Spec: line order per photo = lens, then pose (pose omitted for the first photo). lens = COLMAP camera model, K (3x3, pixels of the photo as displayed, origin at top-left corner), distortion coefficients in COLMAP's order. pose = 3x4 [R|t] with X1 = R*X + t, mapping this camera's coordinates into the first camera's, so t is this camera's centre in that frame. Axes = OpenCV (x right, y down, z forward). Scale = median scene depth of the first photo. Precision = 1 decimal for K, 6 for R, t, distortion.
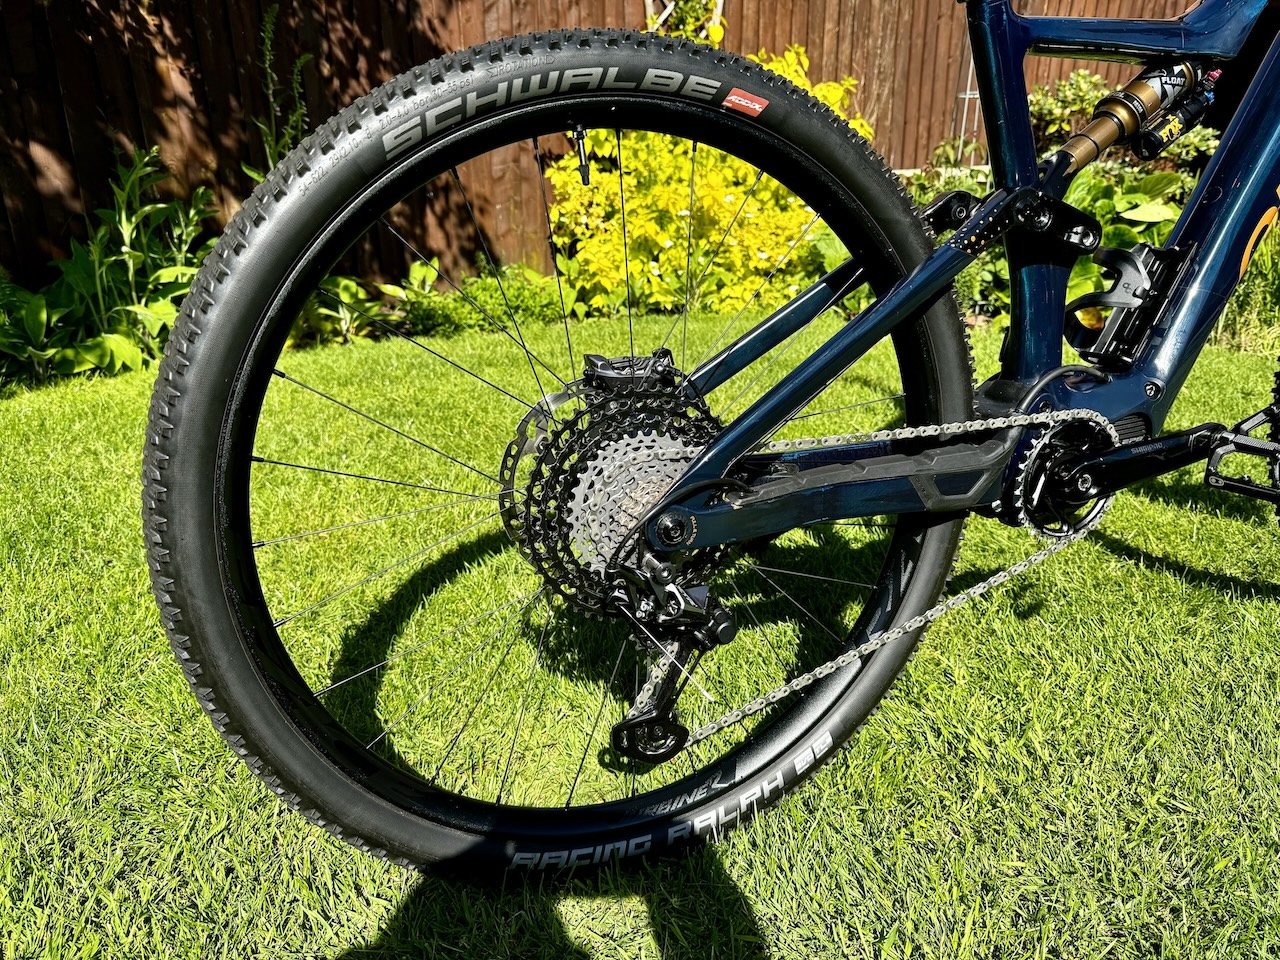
lens RADIAL K [[843.2, 0, 642.7], [0, 843.2, 456.2], [0, 0, 1]] dist [0.009944, 0.000619]
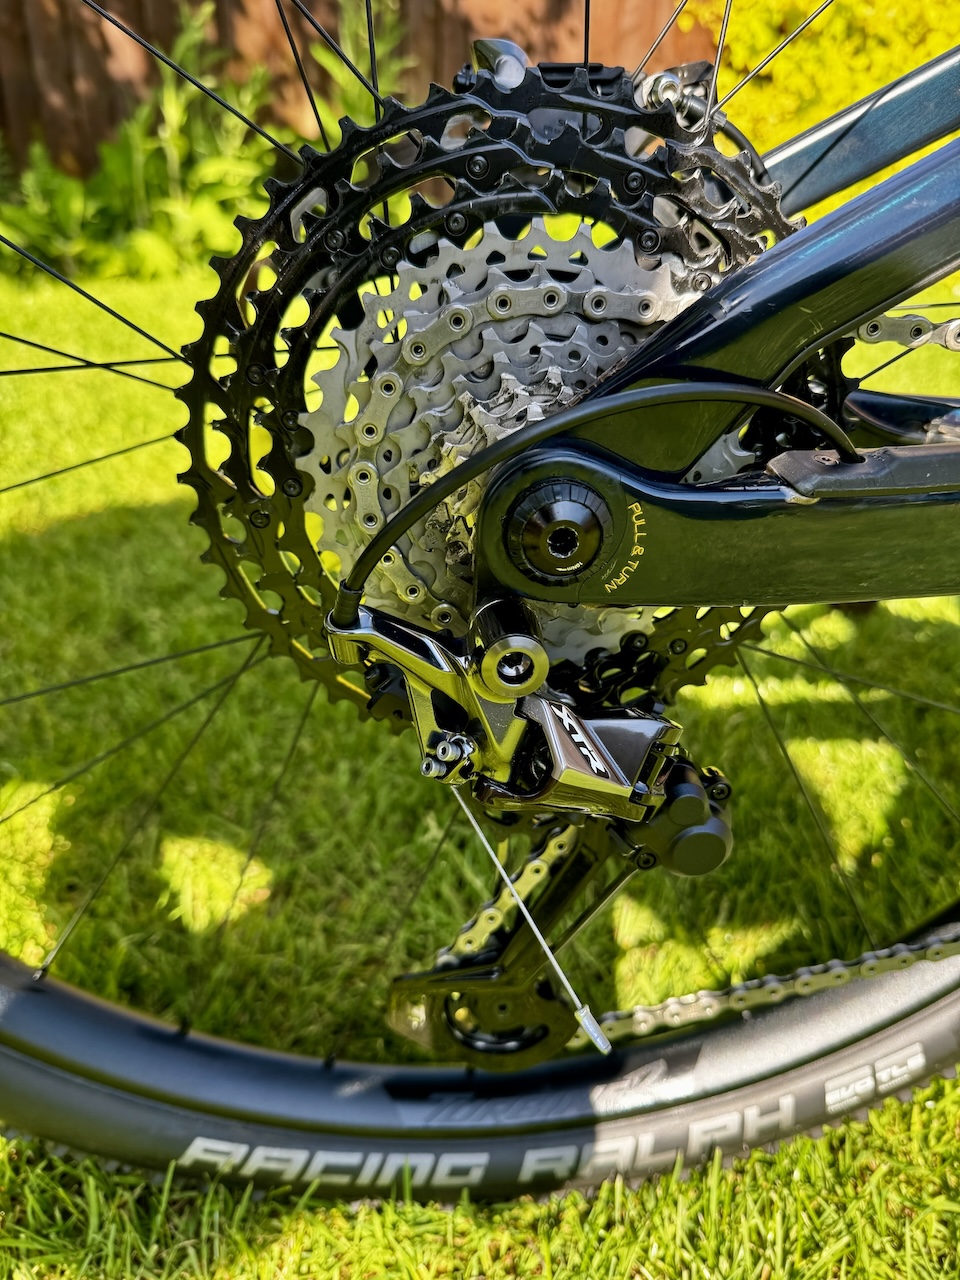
lens RADIAL K [[933.3, 0, 480.0], [0, 933.3, 640.0], [0, 0, 1]] dist [0.000037, -0.077286]
pose [[0.953992, 0.185660, -0.235435, 0.072804], [-0.134240, 0.966604, 0.218303, 0.041963], [0.268103, -0.176654, 0.947056, 0.519064]]
